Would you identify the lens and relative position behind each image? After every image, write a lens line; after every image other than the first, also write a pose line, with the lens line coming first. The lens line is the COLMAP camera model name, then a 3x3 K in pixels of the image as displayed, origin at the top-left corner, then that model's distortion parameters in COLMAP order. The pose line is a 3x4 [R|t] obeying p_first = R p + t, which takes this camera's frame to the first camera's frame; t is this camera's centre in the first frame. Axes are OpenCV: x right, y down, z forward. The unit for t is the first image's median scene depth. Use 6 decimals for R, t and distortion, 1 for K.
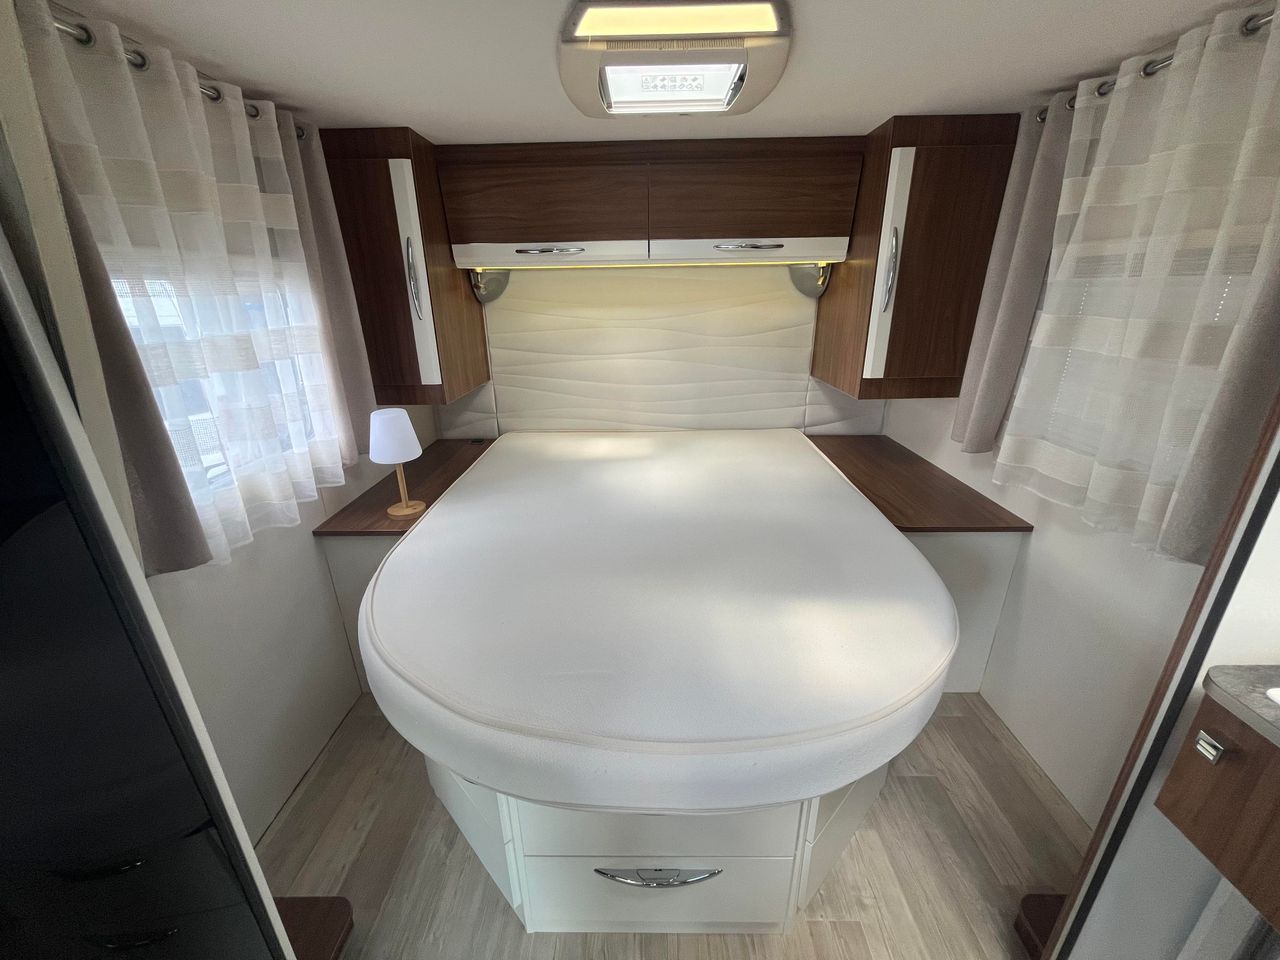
lens RADIAL K [[514.1, 0, 635.2], [0, 514.1, 482.4], [0, 0, 1]] dist [-0.004151, -0.000089]
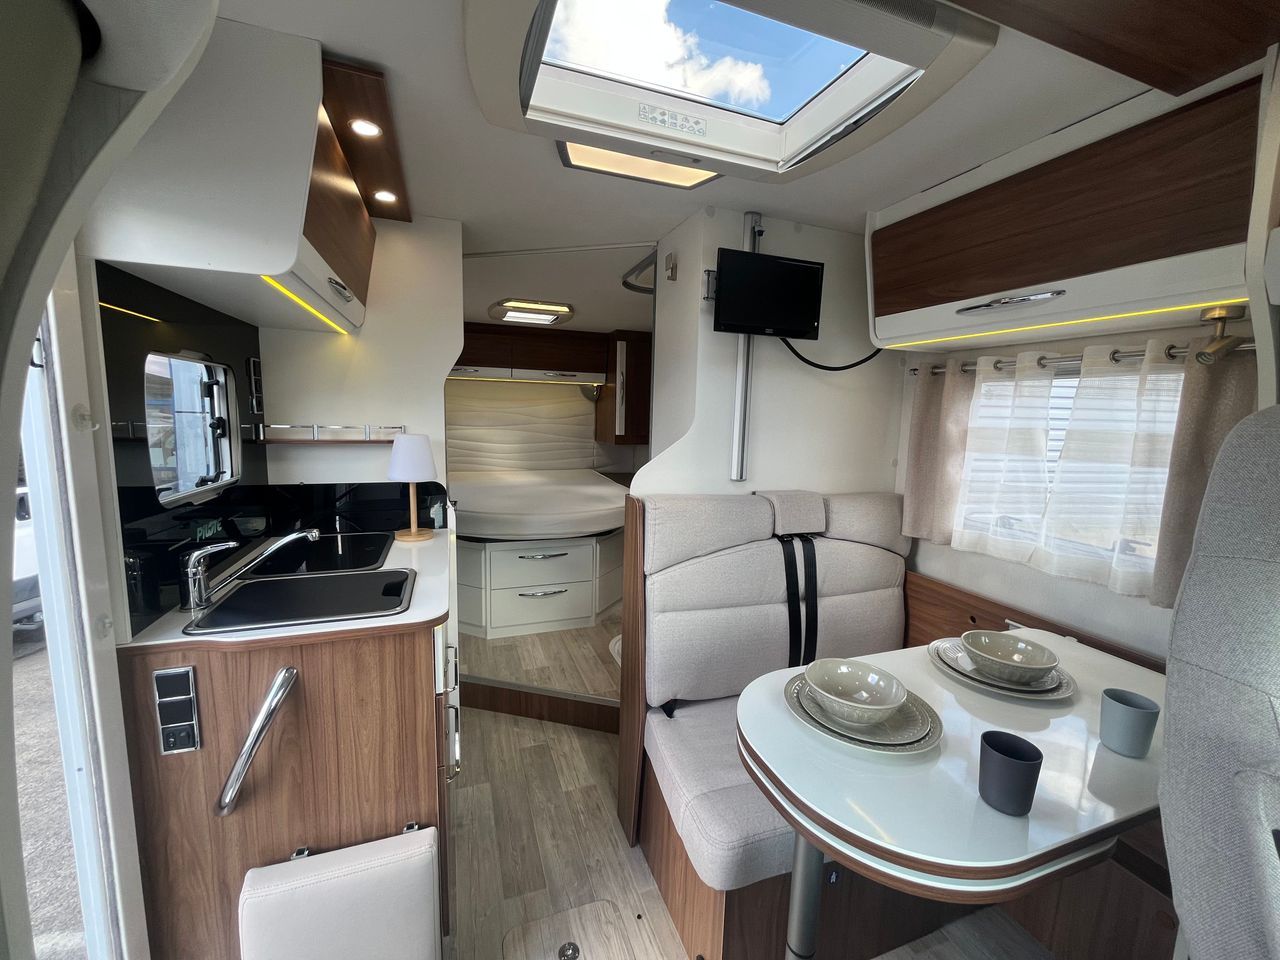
lens RADIAL K [[514.1, 0, 638.0], [0, 514.1, 478.9], [0, 0, 1]] dist [-0.004151, -0.000089]
pose [[0.932435, -0.002713, 0.361329, -0.220607], [0.085227, 0.973410, -0.212624, 0.390355], [-0.351144, 0.229053, 0.907872, -0.840264]]
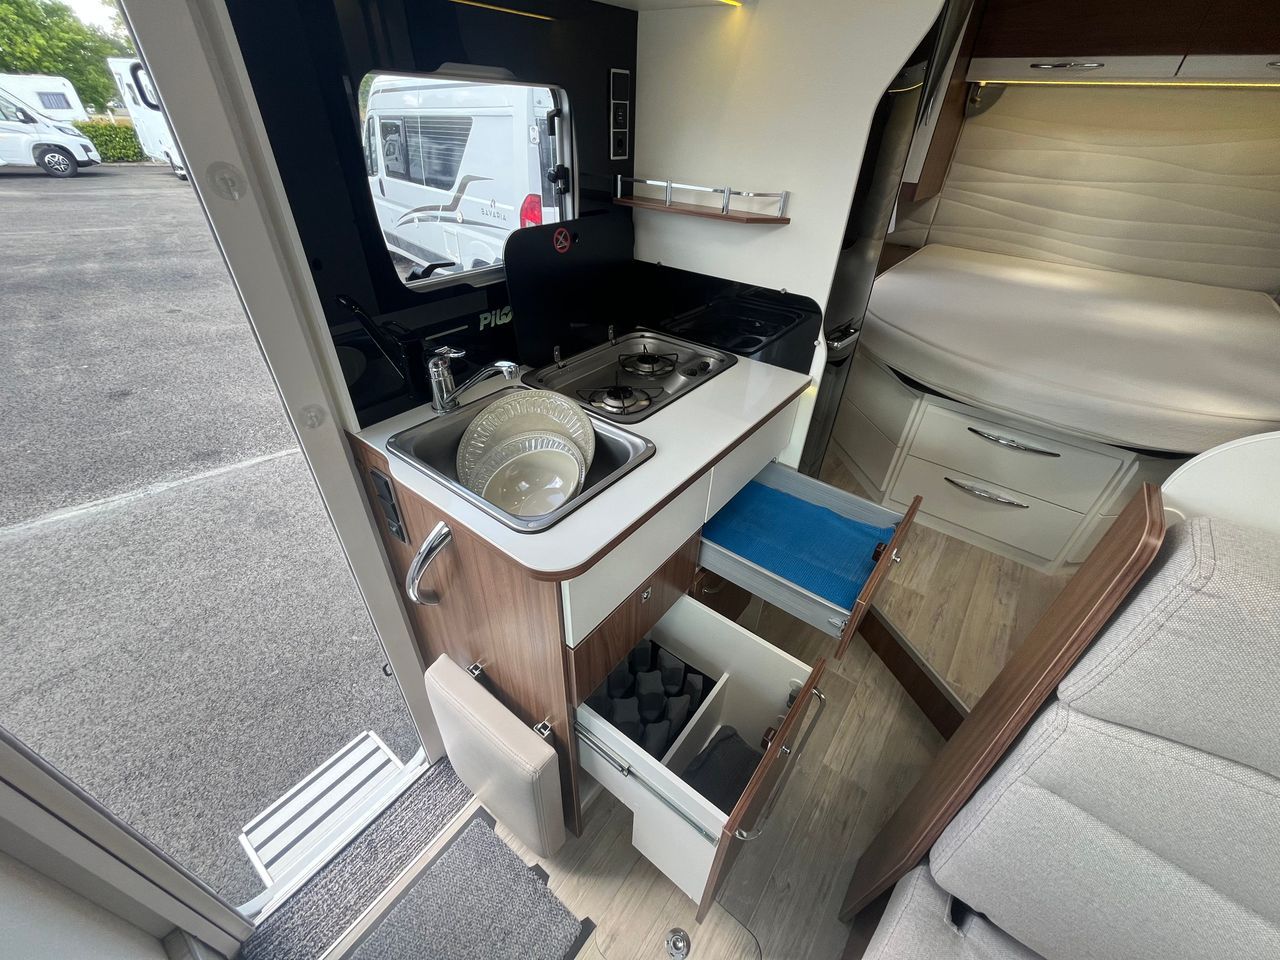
lens RADIAL K [[514.1, 0, 636.6], [0, 514.1, 475.2], [0, 0, 1]] dist [-0.004151, -0.000089]
pose [[0.799178, 0.384993, -0.461622, -0.055371], [-0.256585, 0.912982, 0.317218, 0.230817], [0.543579, -0.135068, 0.828419, -0.509063]]
